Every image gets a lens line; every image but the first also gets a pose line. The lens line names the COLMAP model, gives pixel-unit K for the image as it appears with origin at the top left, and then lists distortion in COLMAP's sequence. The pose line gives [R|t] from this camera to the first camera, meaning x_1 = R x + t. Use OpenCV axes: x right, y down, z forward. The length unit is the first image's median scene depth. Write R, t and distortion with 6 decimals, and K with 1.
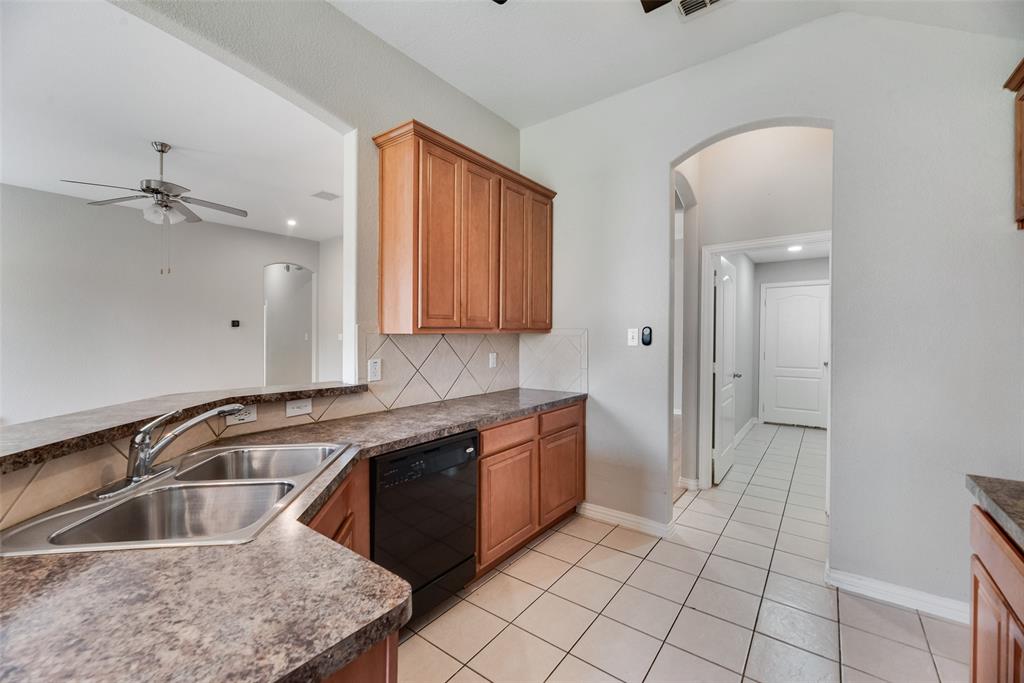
lens RADIAL K [[415.7, 0, 514.4], [0, 415.7, 340.5], [0, 0, 1]] dist [-0.000045, -0.000253]
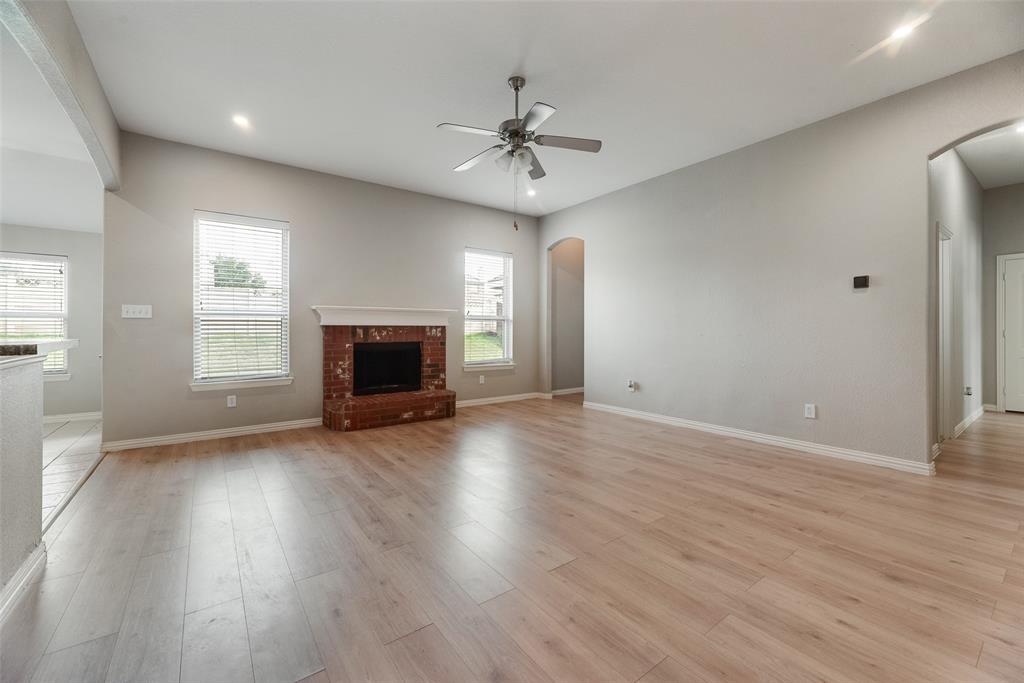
lens RADIAL K [[415.7, 0, 517.5], [0, 415.7, 330.6], [0, 0, 1]] dist [-0.000045, -0.000253]
pose [[-0.282565, 0.002040, -0.959246, -0.034935], [-0.008111, 0.999957, 0.004516, 0.055055], [0.959214, 0.009057, -0.282536, 1.599748]]
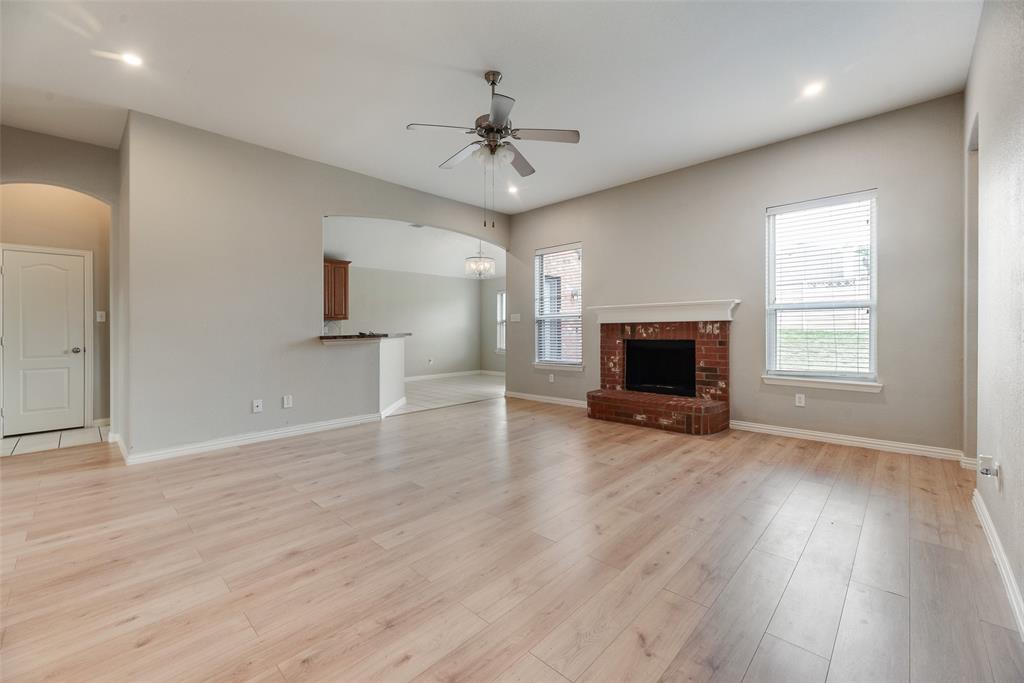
lens RADIAL K [[415.7, 0, 510.6], [0, 415.7, 331.6], [0, 0, 1]] dist [-0.000045, -0.000253]
pose [[-0.992859, 0.012887, 0.118594, -1.271066], [0.014853, 0.999766, 0.015707, 0.049156], [-0.118363, 0.017356, -0.992819, 2.355440]]
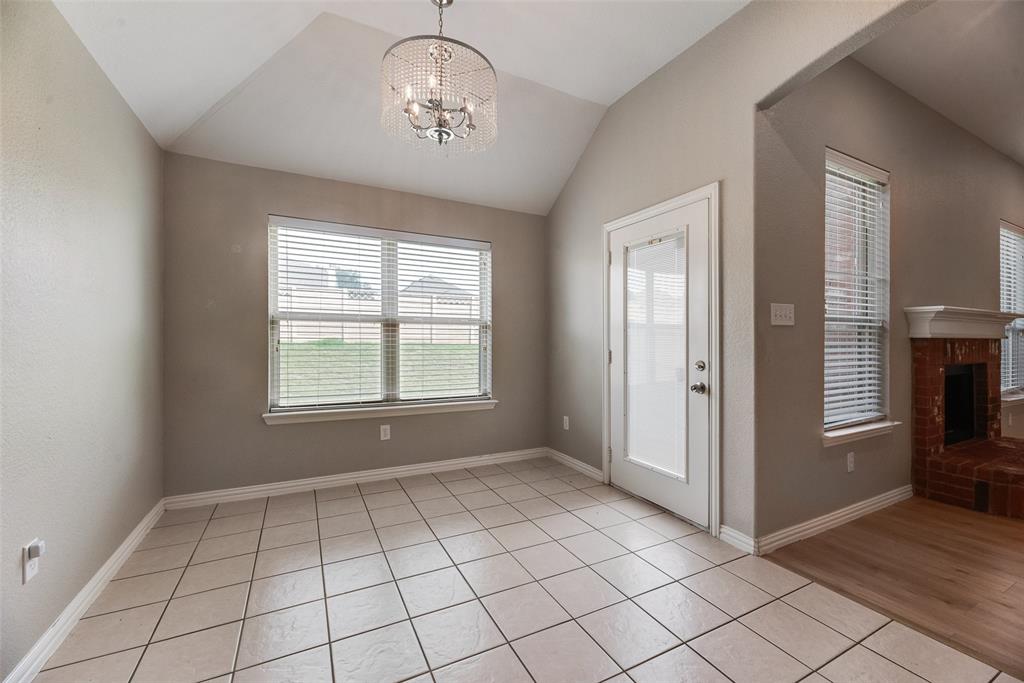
lens RADIAL K [[415.7, 0, 514.7], [0, 415.7, 343.3], [0, 0, 1]] dist [-0.000045, -0.000253]
pose [[-0.430905, 0.010725, -0.902334, -0.038648], [-0.014117, 0.999727, 0.018624, 0.056411], [0.902287, 0.020764, -0.430636, -0.148716]]
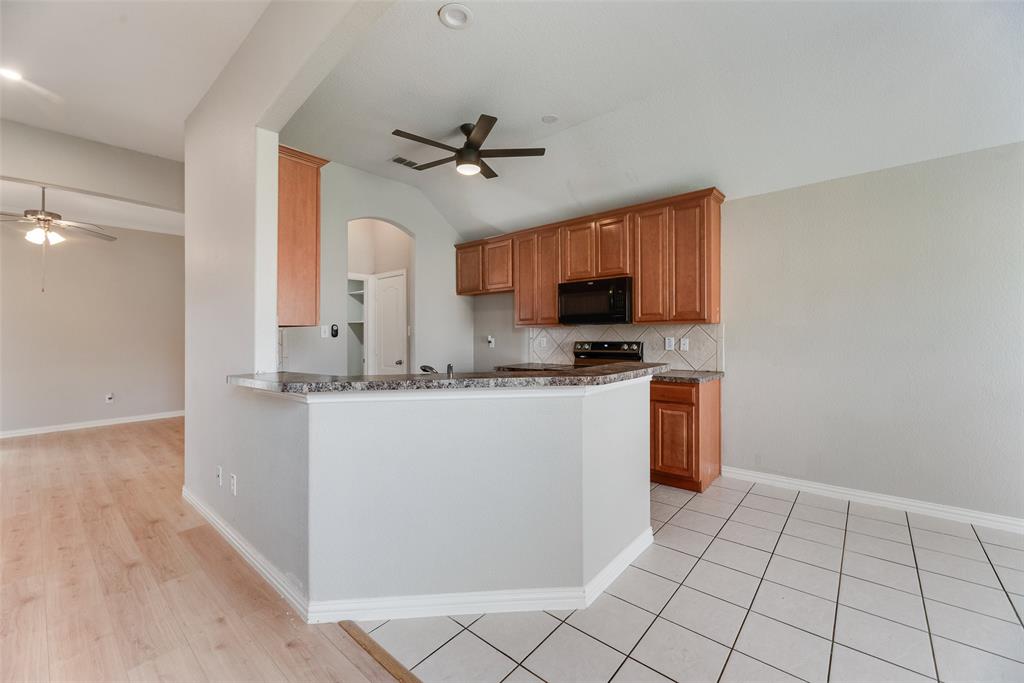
lens RADIAL K [[415.7, 0, 516.2], [0, 415.7, 341.4], [0, 0, 1]] dist [-0.000045, -0.000253]
pose [[0.054156, -0.014688, 0.998424, -1.118122], [0.021611, 0.999675, 0.013534, 0.021686], [-0.998299, 0.020844, 0.054456, 0.270823]]
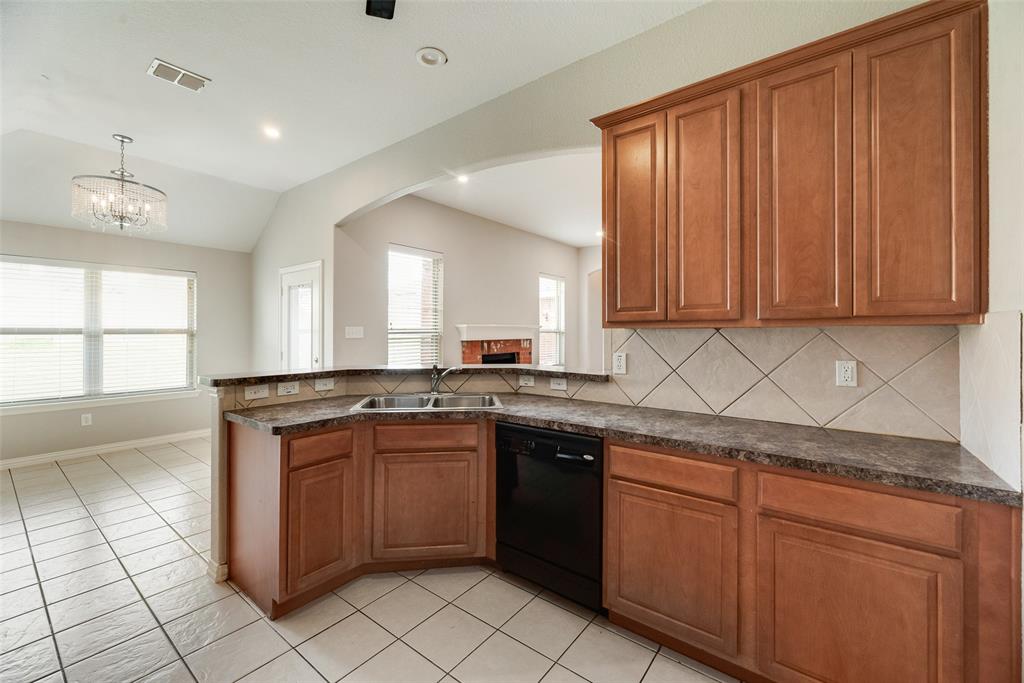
lens RADIAL K [[415.7, 0, 517.9], [0, 415.7, 326.0], [0, 0, 1]] dist [-0.000045, -0.000253]
pose [[-0.008042, -0.008443, -0.999932, 0.577991], [-0.009020, 0.999924, -0.008370, -0.009360], [0.999927, 0.008952, -0.008117, 0.616391]]
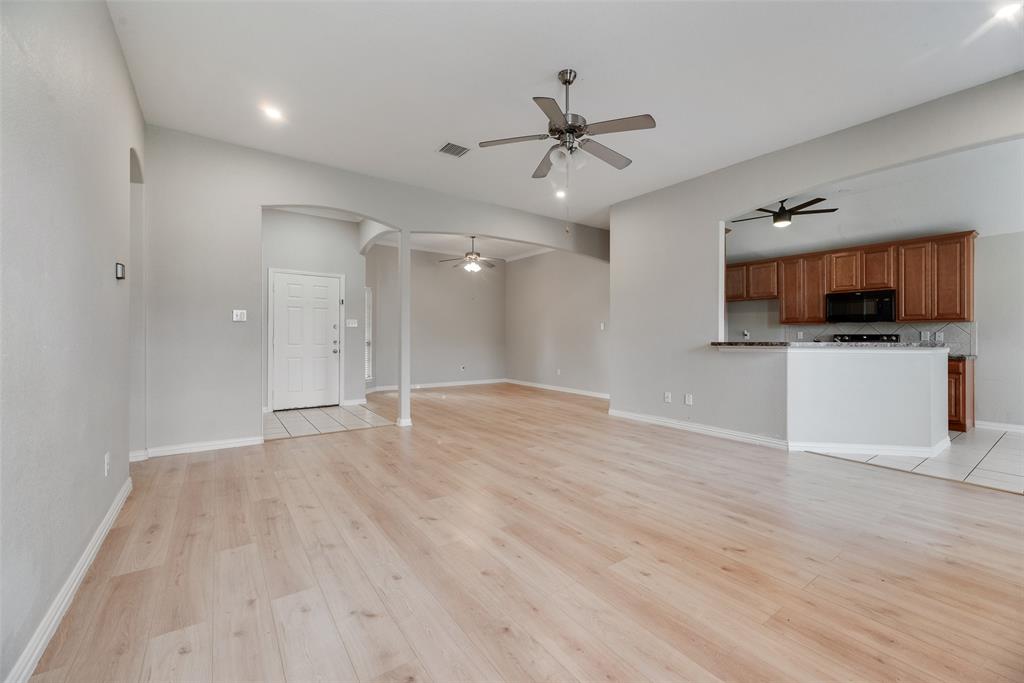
lens RADIAL K [[415.7, 0, 519.9], [0, 415.7, 336.5], [0, 0, 1]] dist [-0.000045, -0.000253]
pose [[0.288442, 0.003253, 0.957492, -2.134517], [0.003232, 0.999985, -0.004371, 0.063225], [-0.957492, 0.004356, 0.288428, 1.096144]]
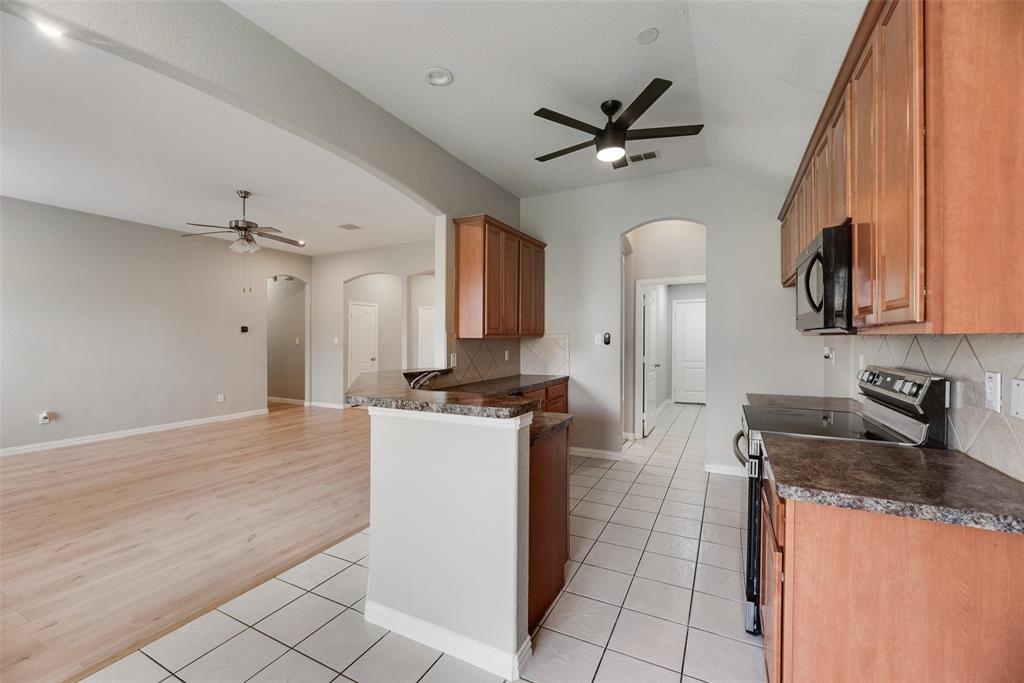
lens RADIAL K [[415.7, 0, 517.2], [0, 415.7, 343.4], [0, 0, 1]] dist [-0.000045, -0.000253]
pose [[0.984800, -0.006454, 0.173570, -0.306001], [0.006498, 0.999979, 0.000312, 0.004818], [-0.173568, 0.000821, 0.984822, -0.532980]]
